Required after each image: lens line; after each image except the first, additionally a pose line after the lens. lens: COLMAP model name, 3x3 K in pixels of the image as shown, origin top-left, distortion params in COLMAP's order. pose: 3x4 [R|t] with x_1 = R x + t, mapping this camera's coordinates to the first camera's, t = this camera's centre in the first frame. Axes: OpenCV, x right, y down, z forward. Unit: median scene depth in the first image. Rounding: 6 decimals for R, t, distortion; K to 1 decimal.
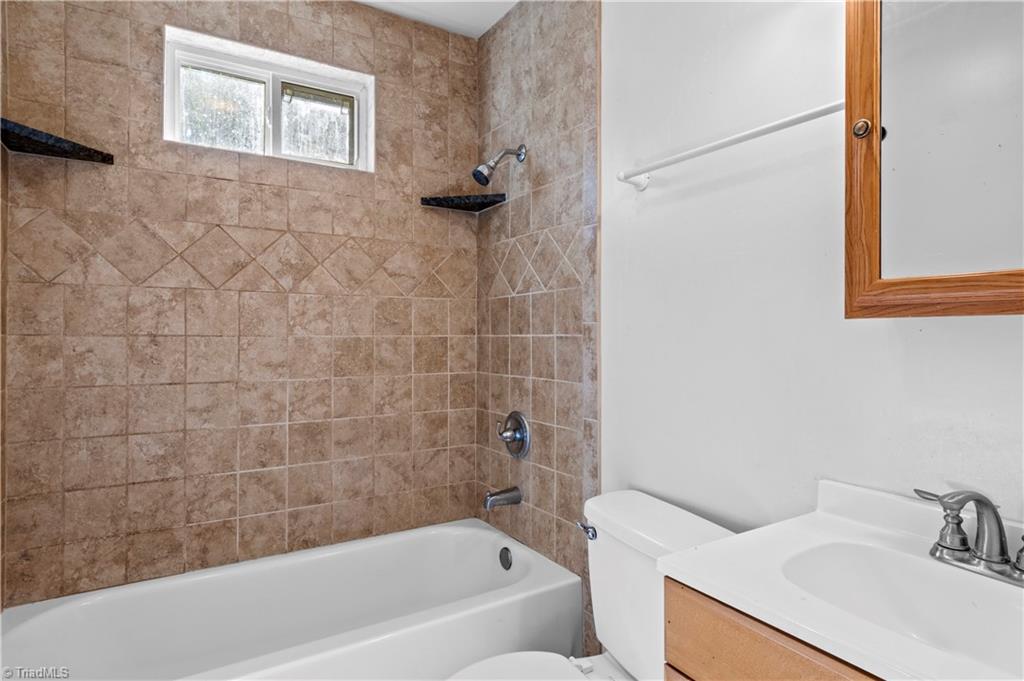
lens RADIAL K [[569.7, 0, 513.3], [0, 569.7, 337.3], [0, 0, 1]] dist [0.013062, 0.001992]
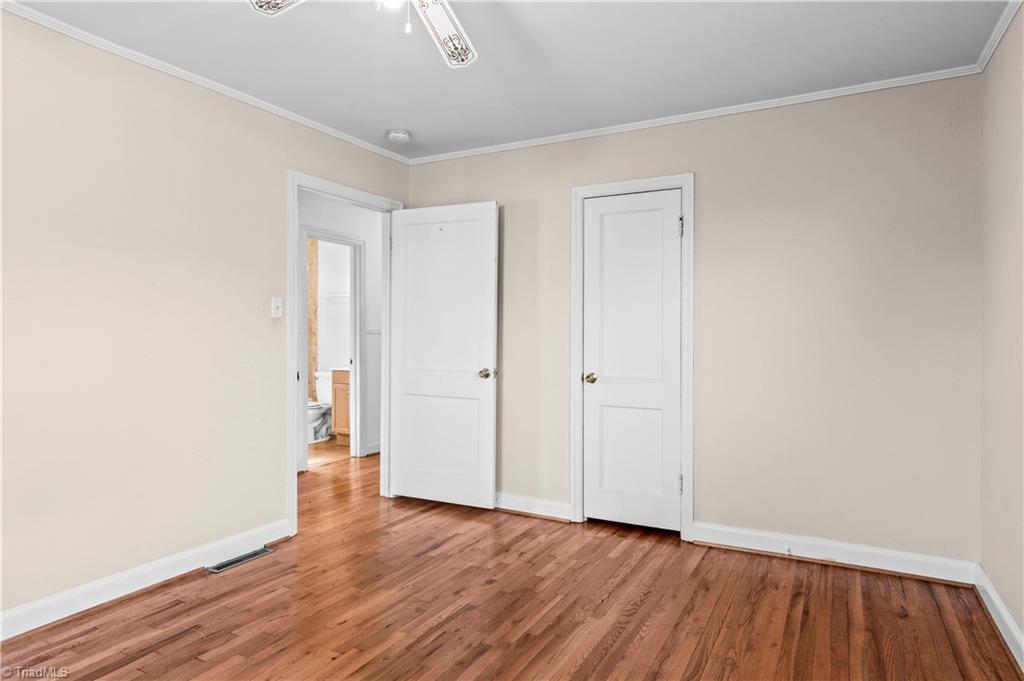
lens RADIAL K [[569.7, 0, 512.3], [0, 569.7, 340.1], [0, 0, 1]] dist [0.013062, 0.001992]
pose [[0.867140, 0.002132, 0.498060, -0.627194], [-0.001311, 0.999997, -0.001998, 0.041611], [-0.498063, 0.001080, 0.867140, -2.999244]]
